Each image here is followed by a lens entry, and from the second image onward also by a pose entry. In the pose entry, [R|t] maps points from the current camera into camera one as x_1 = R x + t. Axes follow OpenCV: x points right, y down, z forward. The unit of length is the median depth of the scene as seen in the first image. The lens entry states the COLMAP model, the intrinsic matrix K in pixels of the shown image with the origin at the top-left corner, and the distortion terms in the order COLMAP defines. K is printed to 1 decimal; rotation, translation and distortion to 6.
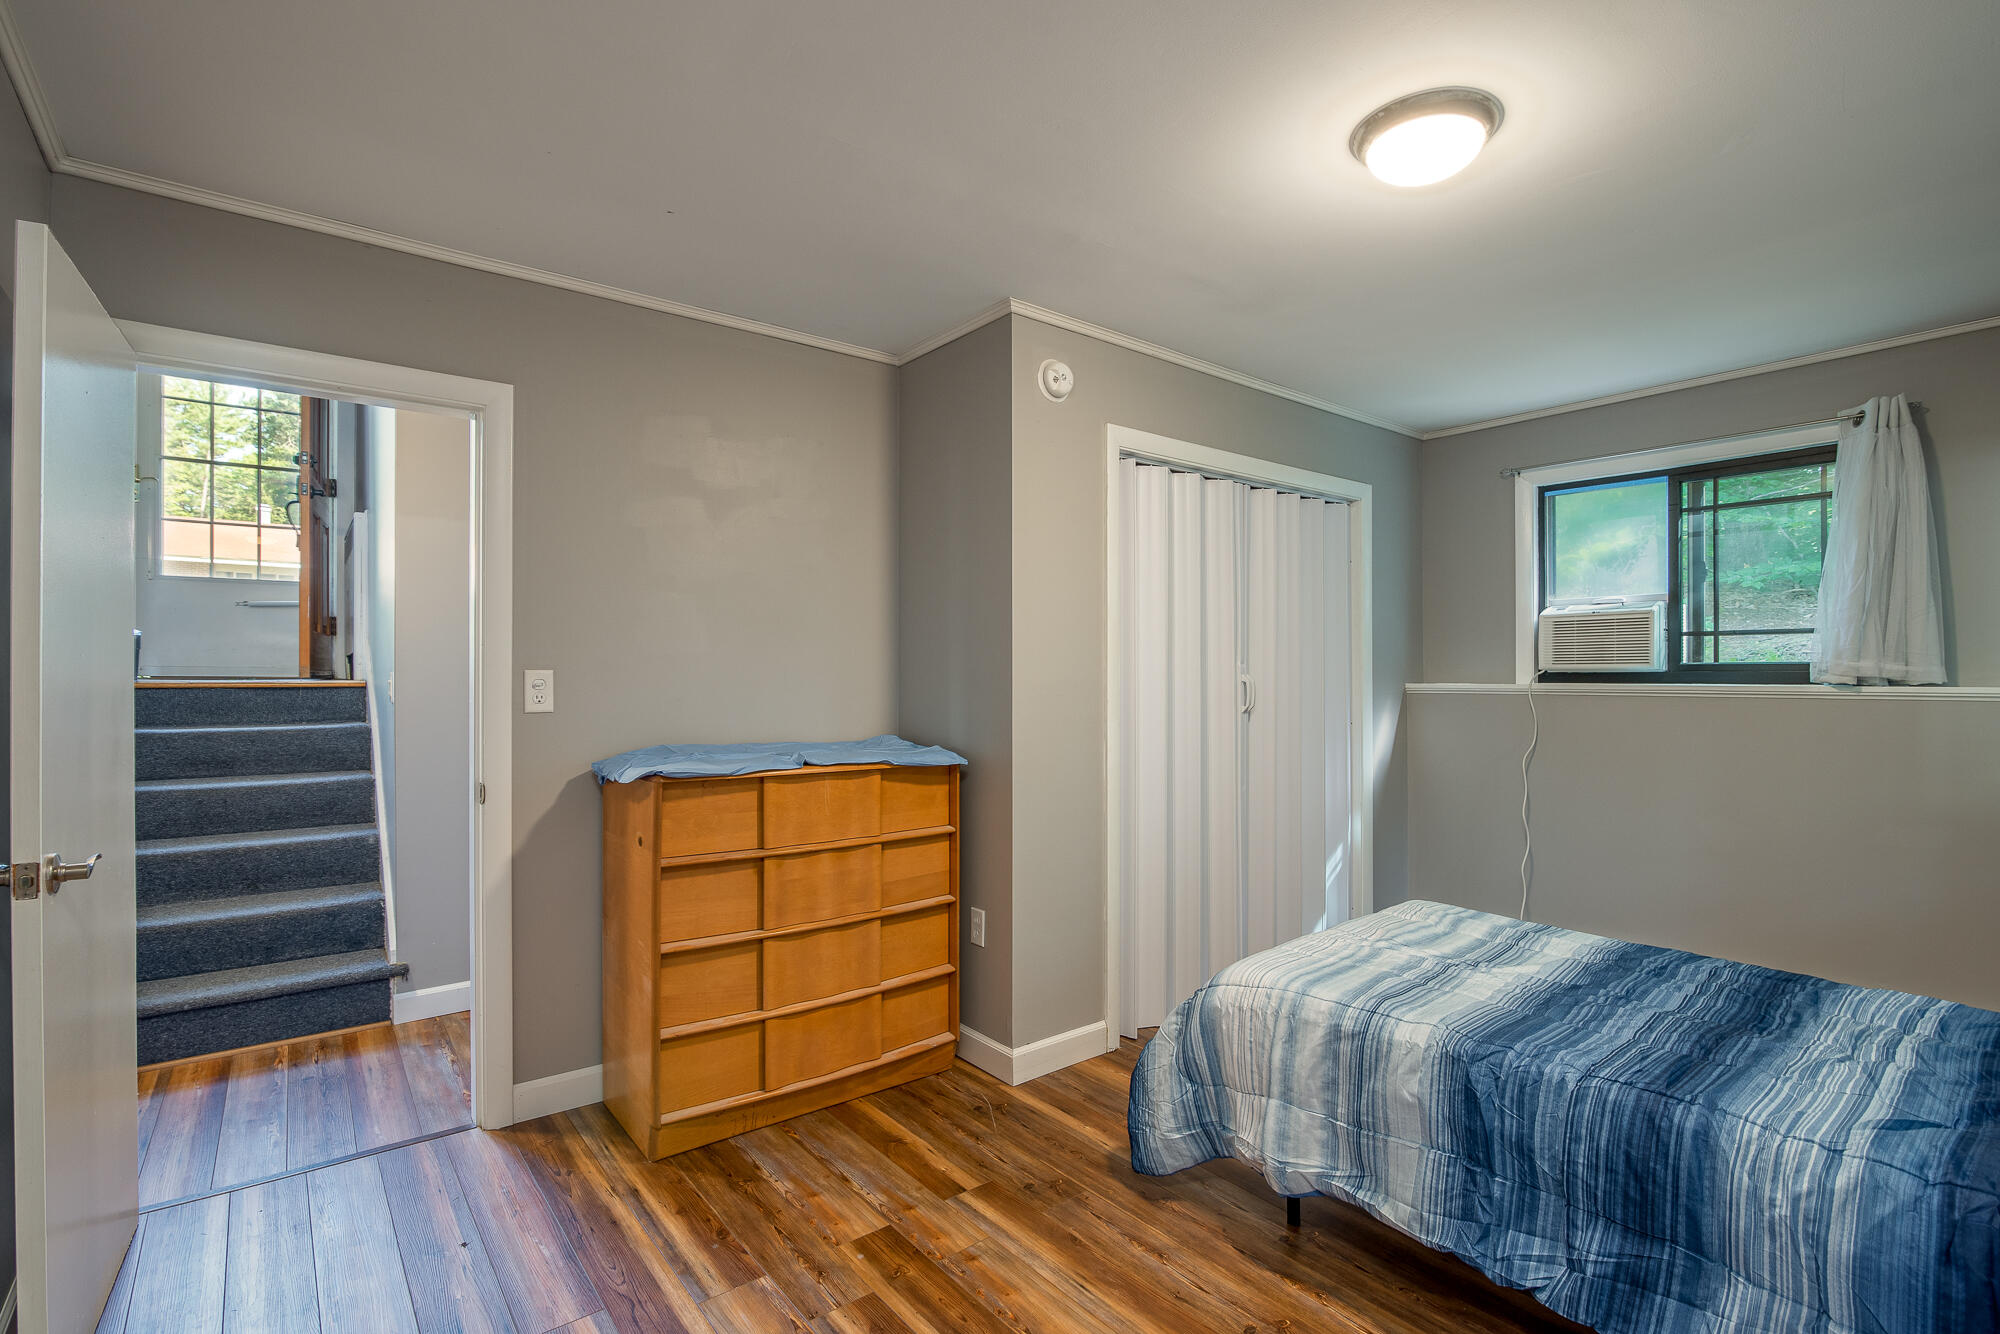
lens RADIAL K [[946.6, 0, 995.2], [0, 946.6, 672.9], [0, 0, 1]] dist [-0.015892, 0.000108]
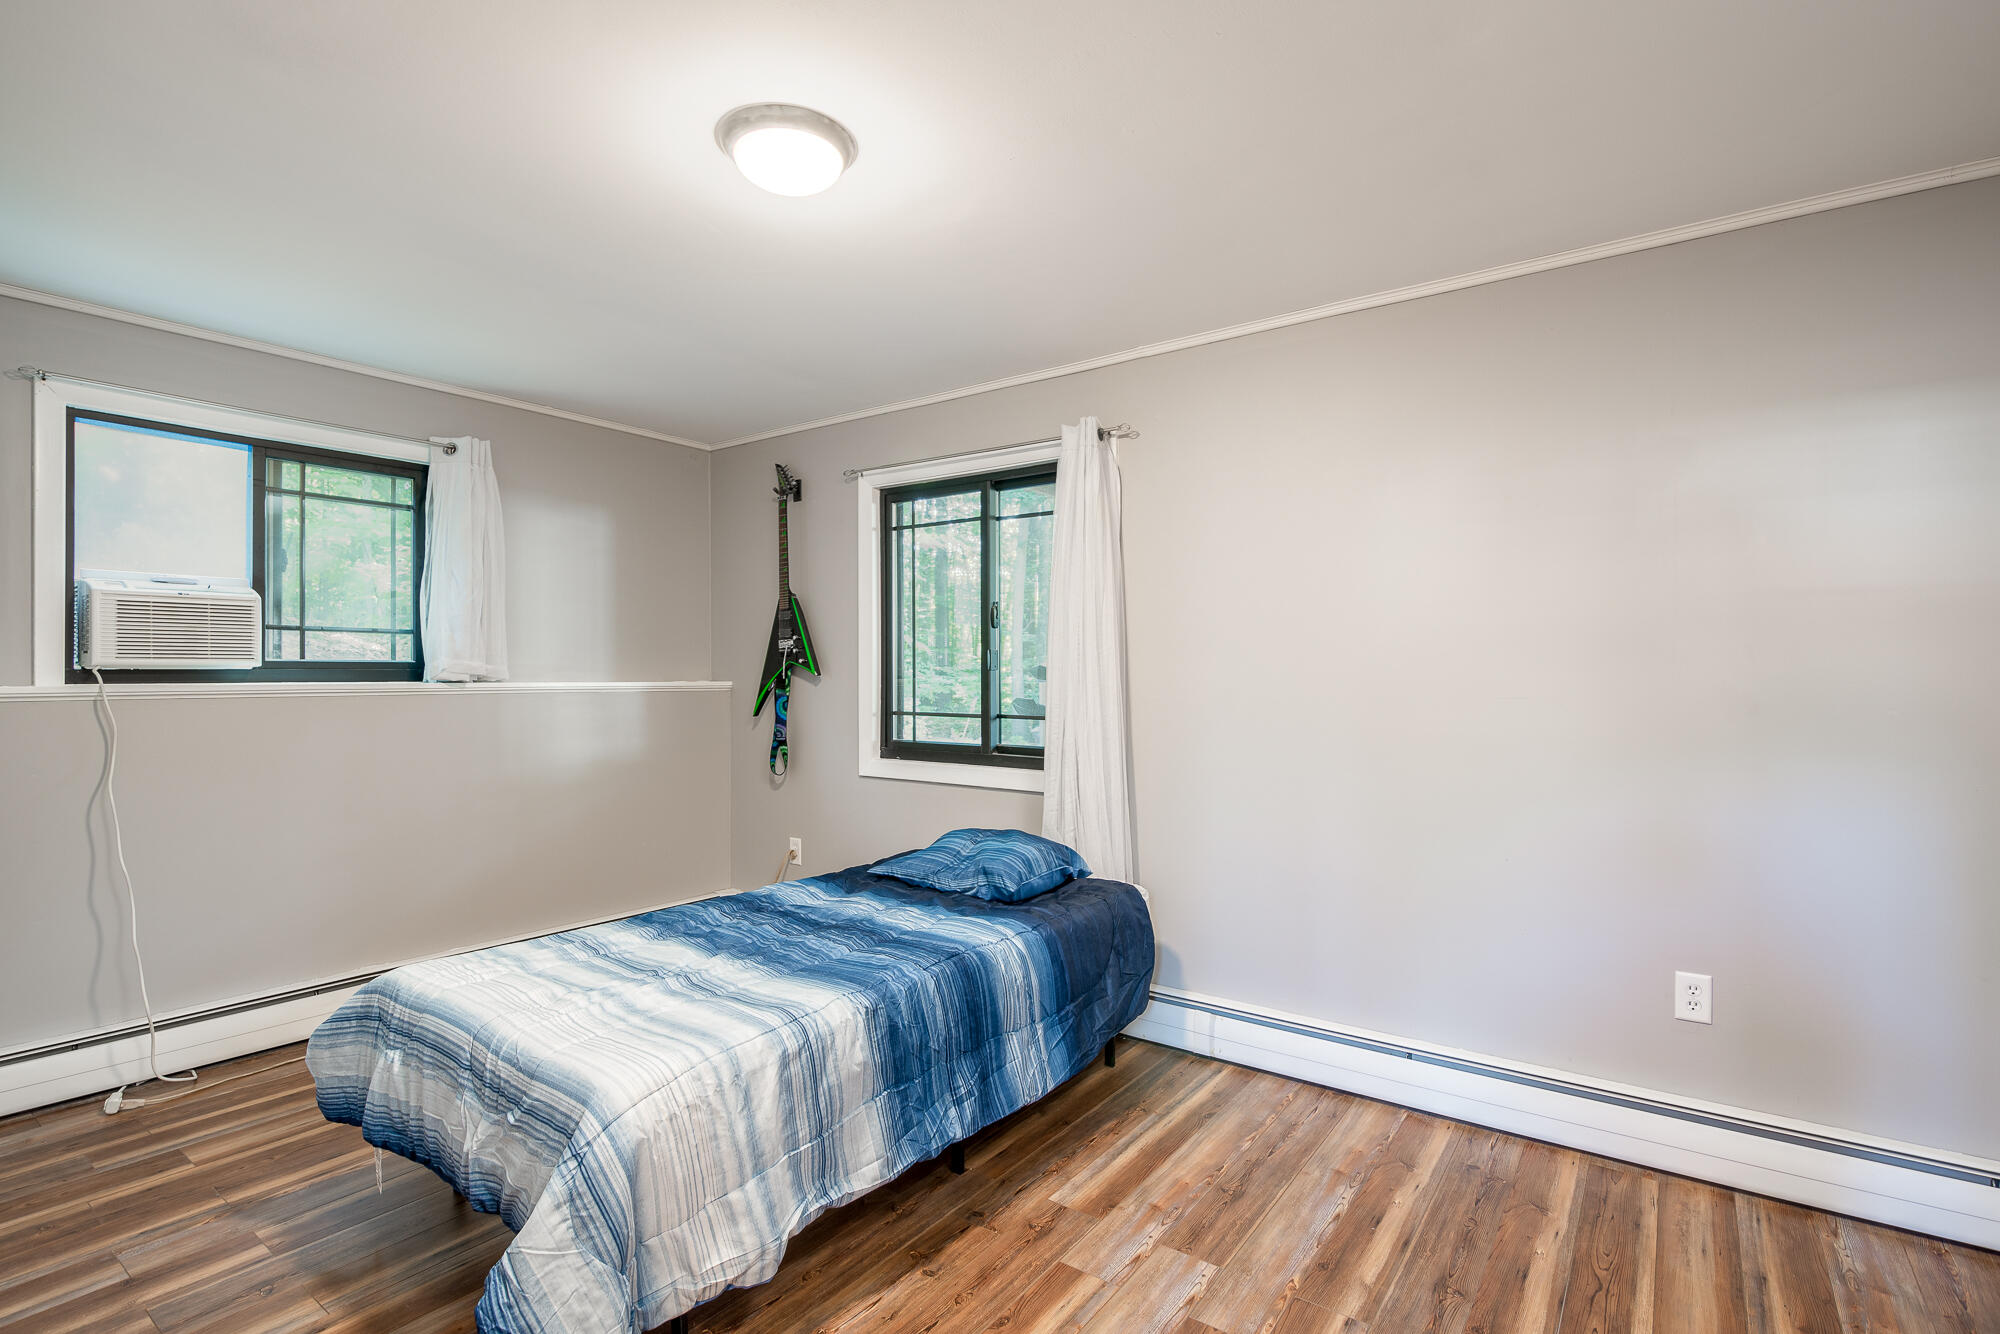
lens RADIAL K [[946.6, 0, 995.2], [0, 946.6, 672.9], [0, 0, 1]] dist [-0.015892, 0.000108]
pose [[-0.275409, -0.000686, 0.961327, -0.372013], [-0.002503, 0.999997, -0.000004, 0.001003], [-0.961324, -0.002407, -0.275409, 0.673021]]
